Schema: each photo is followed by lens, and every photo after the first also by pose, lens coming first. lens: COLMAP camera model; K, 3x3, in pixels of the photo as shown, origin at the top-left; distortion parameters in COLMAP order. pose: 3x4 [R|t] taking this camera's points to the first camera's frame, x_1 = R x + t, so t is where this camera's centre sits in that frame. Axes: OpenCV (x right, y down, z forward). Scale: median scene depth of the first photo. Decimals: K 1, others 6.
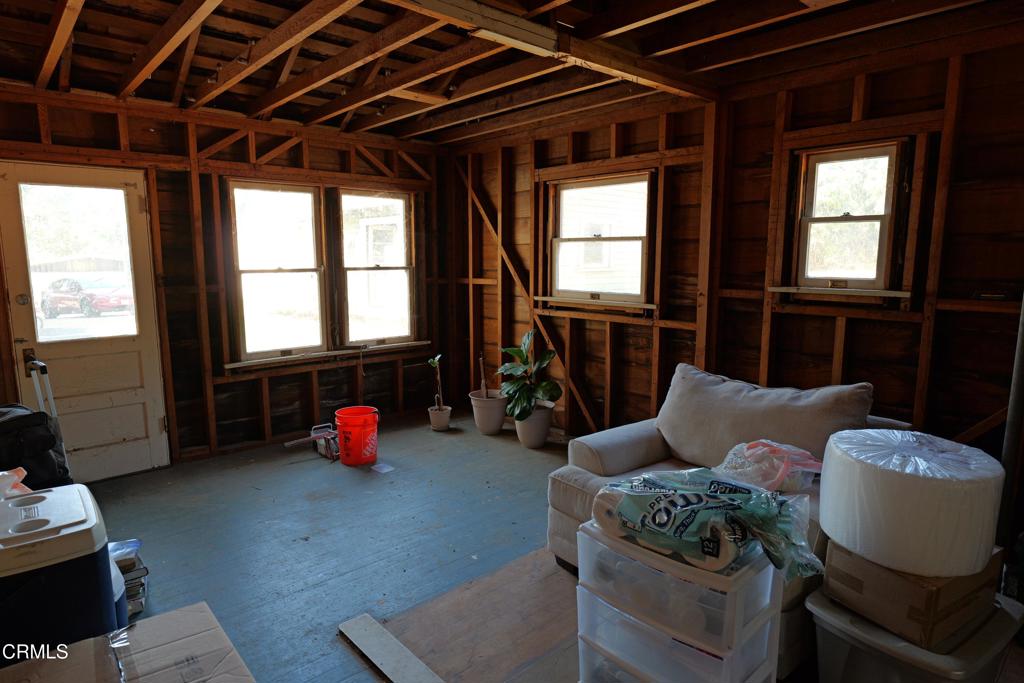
lens RADIAL K [[595.9, 0, 514.8], [0, 595.9, 347.5], [0, 0, 1]] dist [-0.008540, -0.002729]
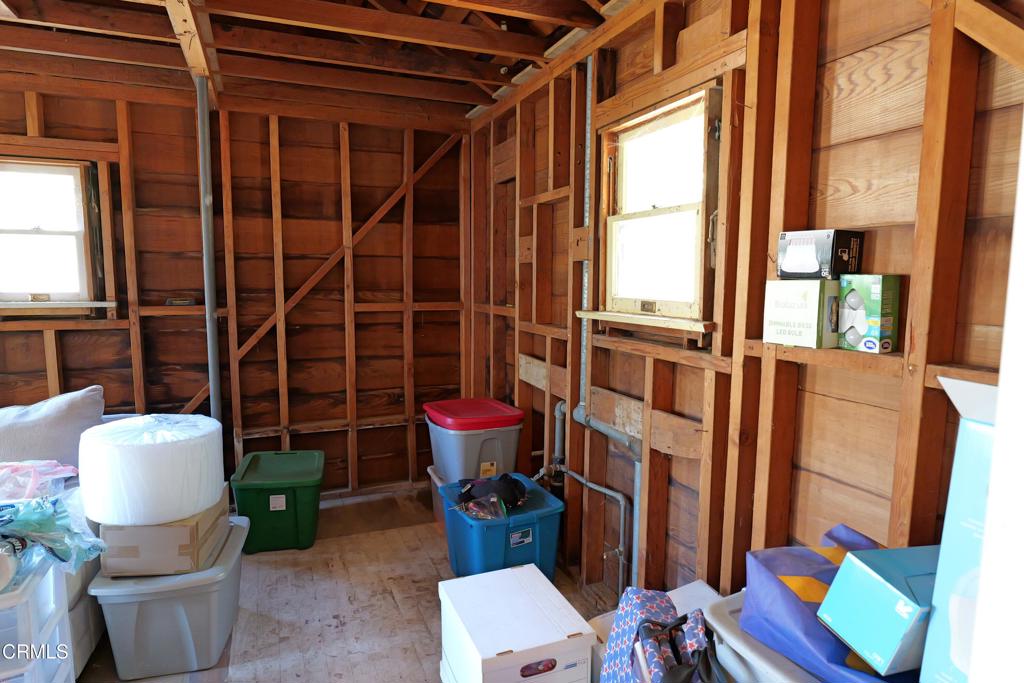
lens RADIAL K [[595.9, 0, 515.1], [0, 595.9, 342.6], [0, 0, 1]] dist [-0.008540, -0.002729]
pose [[0.343594, -0.101746, 0.933590, -0.162793], [0.132852, 0.989382, 0.058933, 0.021459], [-0.929674, 0.103780, 0.353463, -0.115475]]
